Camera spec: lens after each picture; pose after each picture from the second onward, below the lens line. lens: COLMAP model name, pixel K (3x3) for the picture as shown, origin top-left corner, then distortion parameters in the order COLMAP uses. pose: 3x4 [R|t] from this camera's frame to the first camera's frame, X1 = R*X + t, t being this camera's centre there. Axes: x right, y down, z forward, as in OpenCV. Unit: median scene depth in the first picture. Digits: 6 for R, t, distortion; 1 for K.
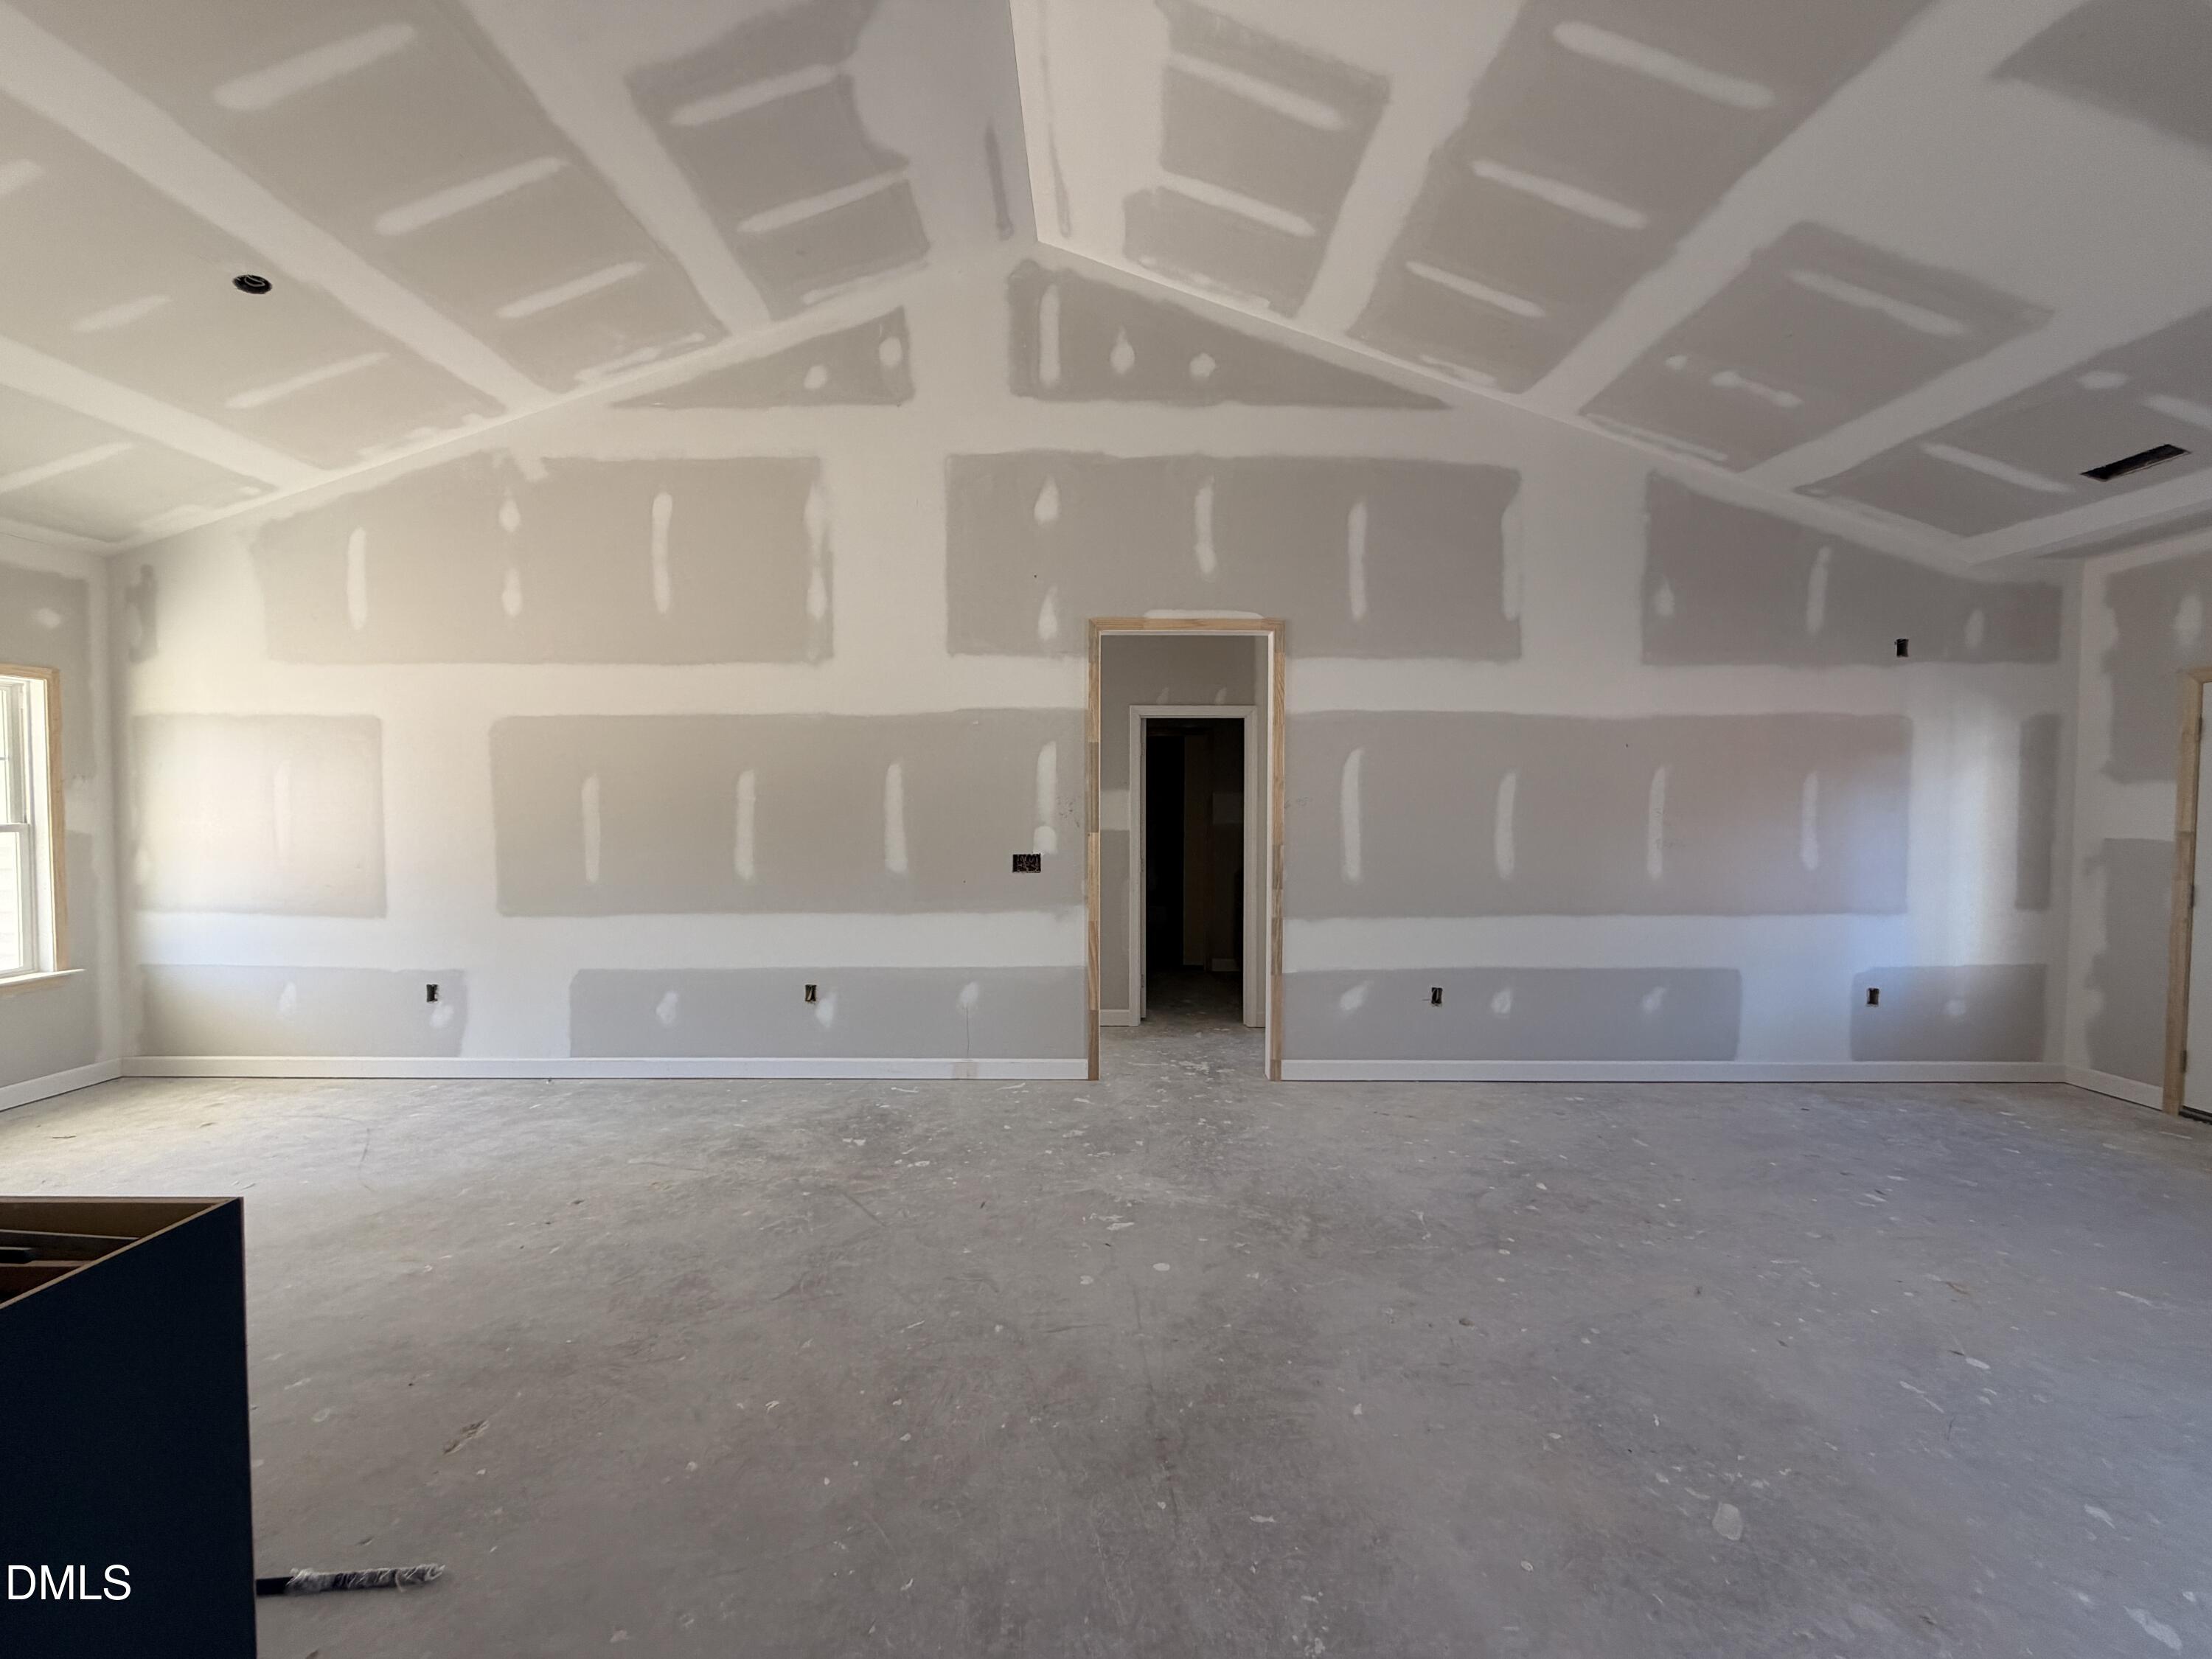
lens RADIAL K [[883.0, 0, 1106.0], [0, 883.0, 829.5], [0, 0, 1]] dist [-0.000299, 0.000006]
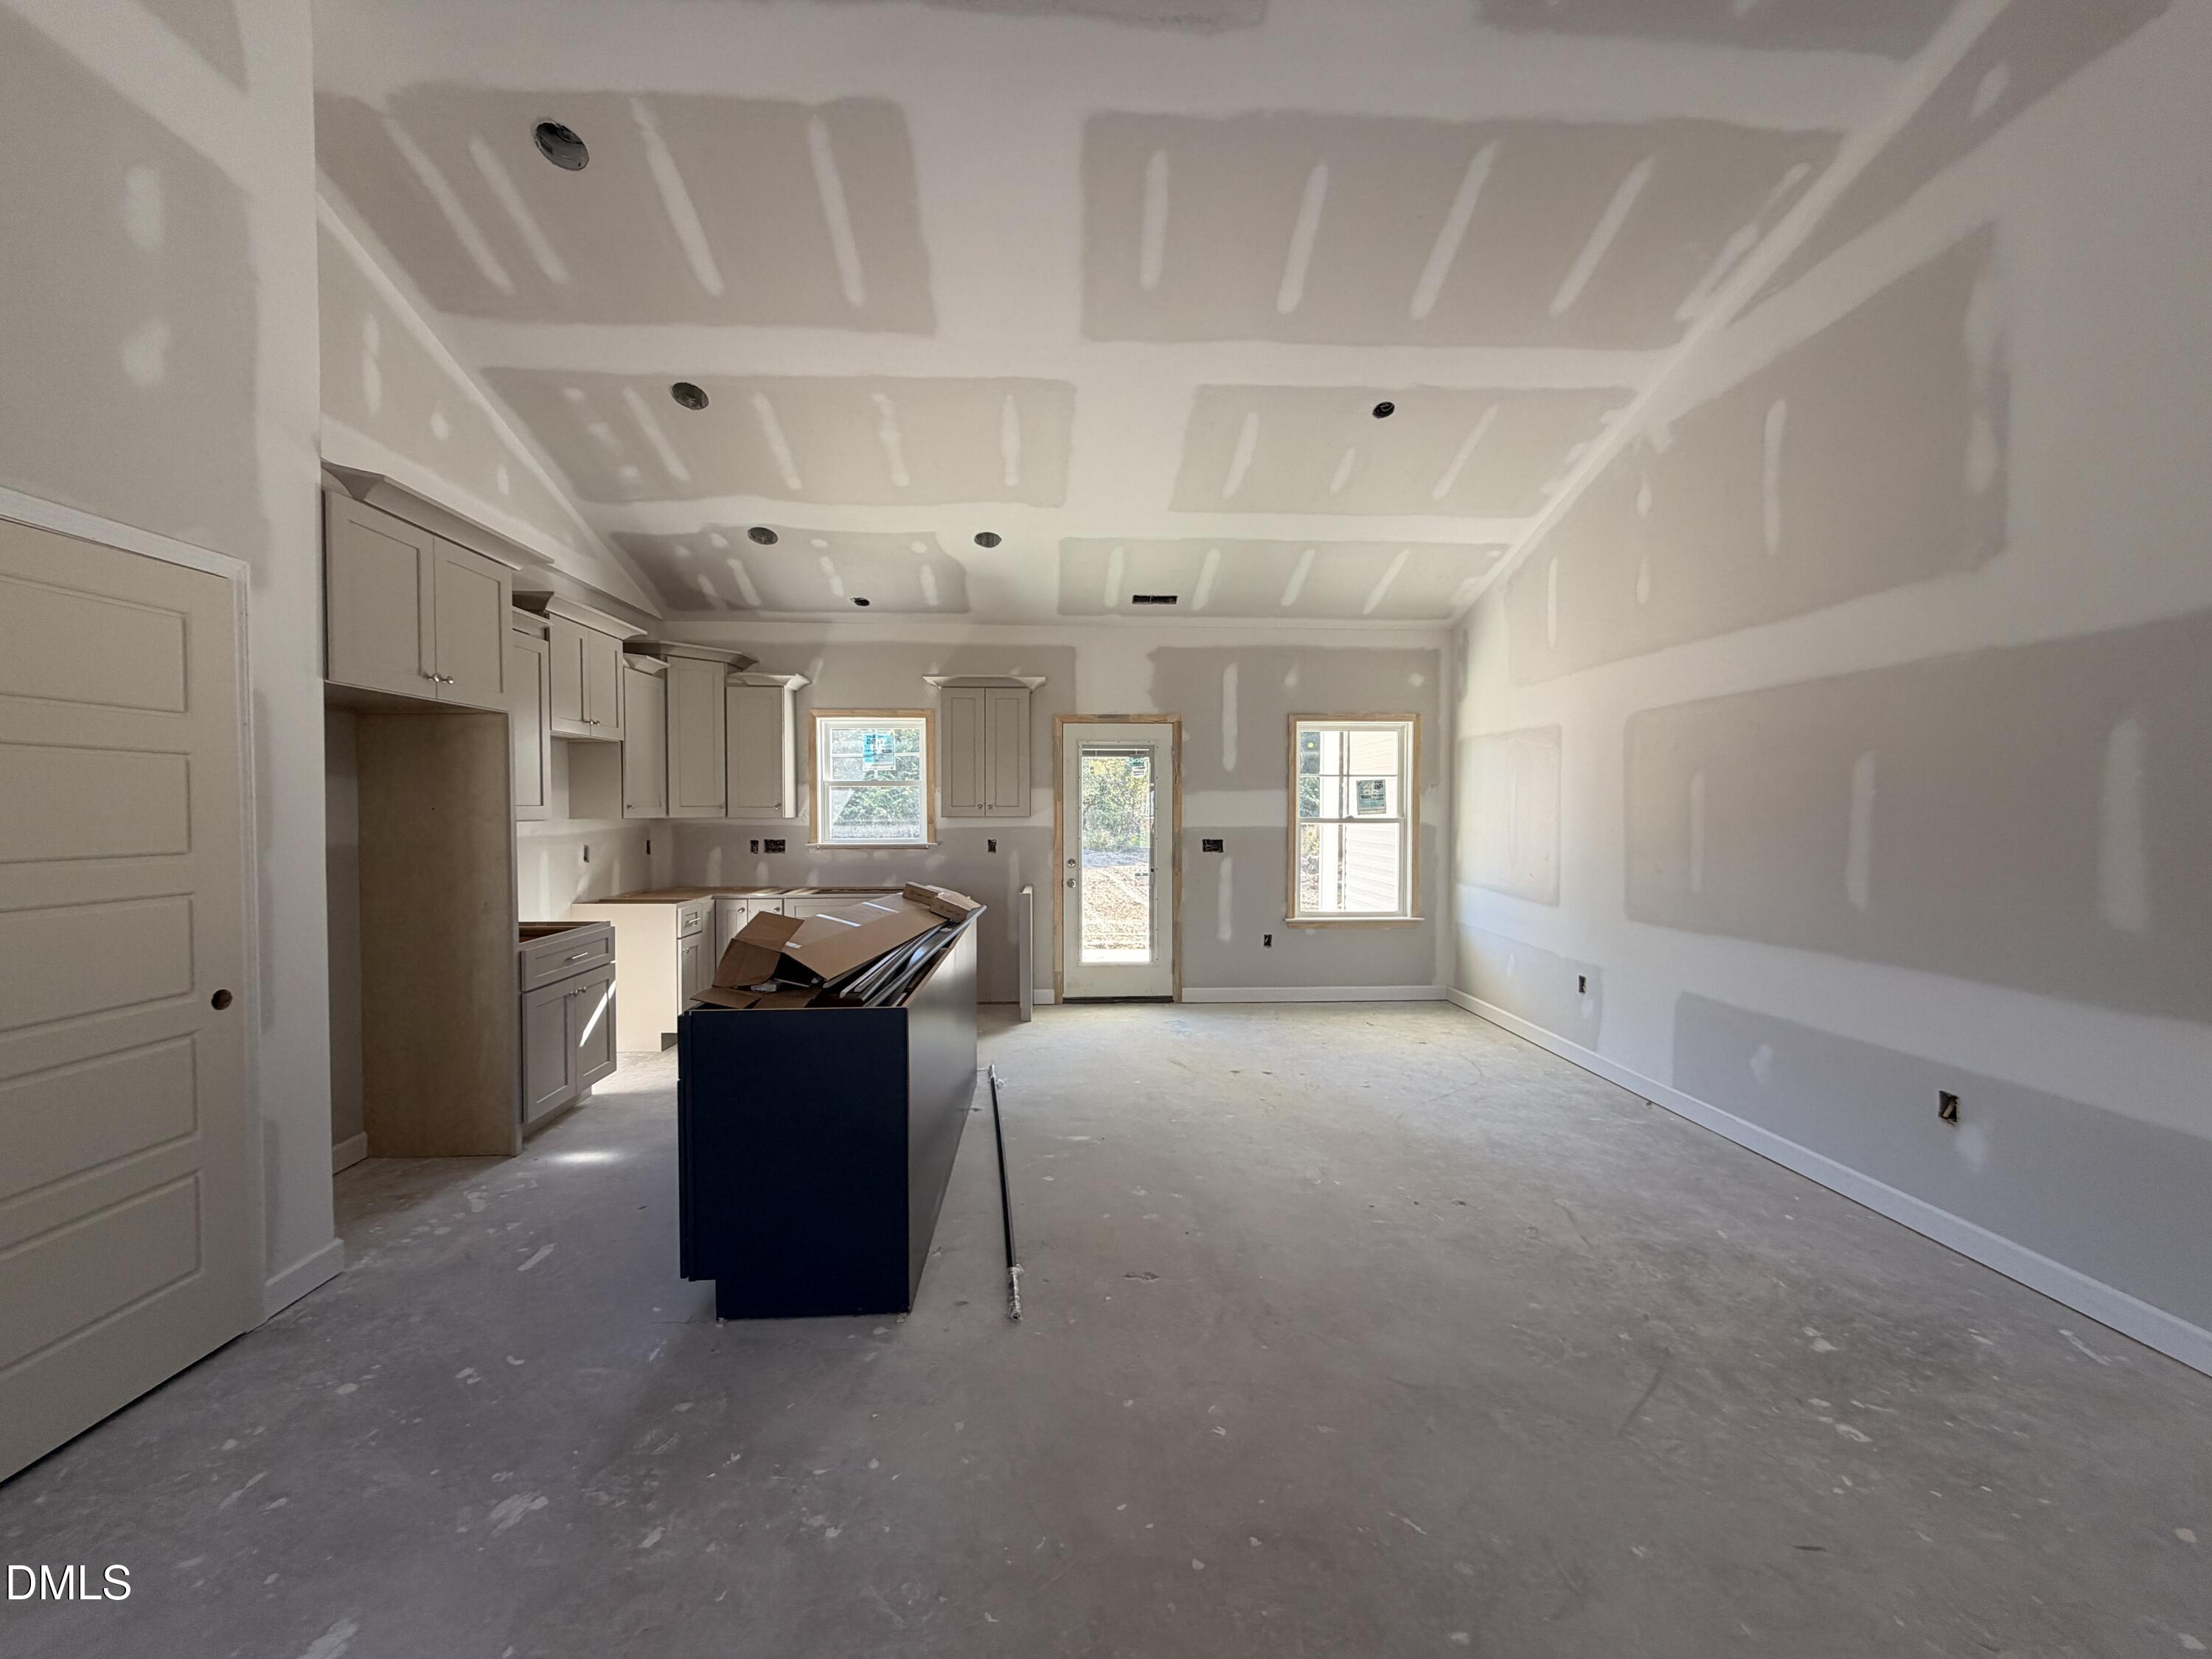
lens RADIAL K [[885.3, 0, 1100.9], [0, 885.3, 829.1], [0, 0, 1]] dist [0.001145, 0.000017]
pose [[0.047851, 0.023154, -0.998586, 0.274284], [-0.031675, 0.999264, 0.021652, -0.003361], [0.998352, 0.030595, 0.048549, 0.406664]]
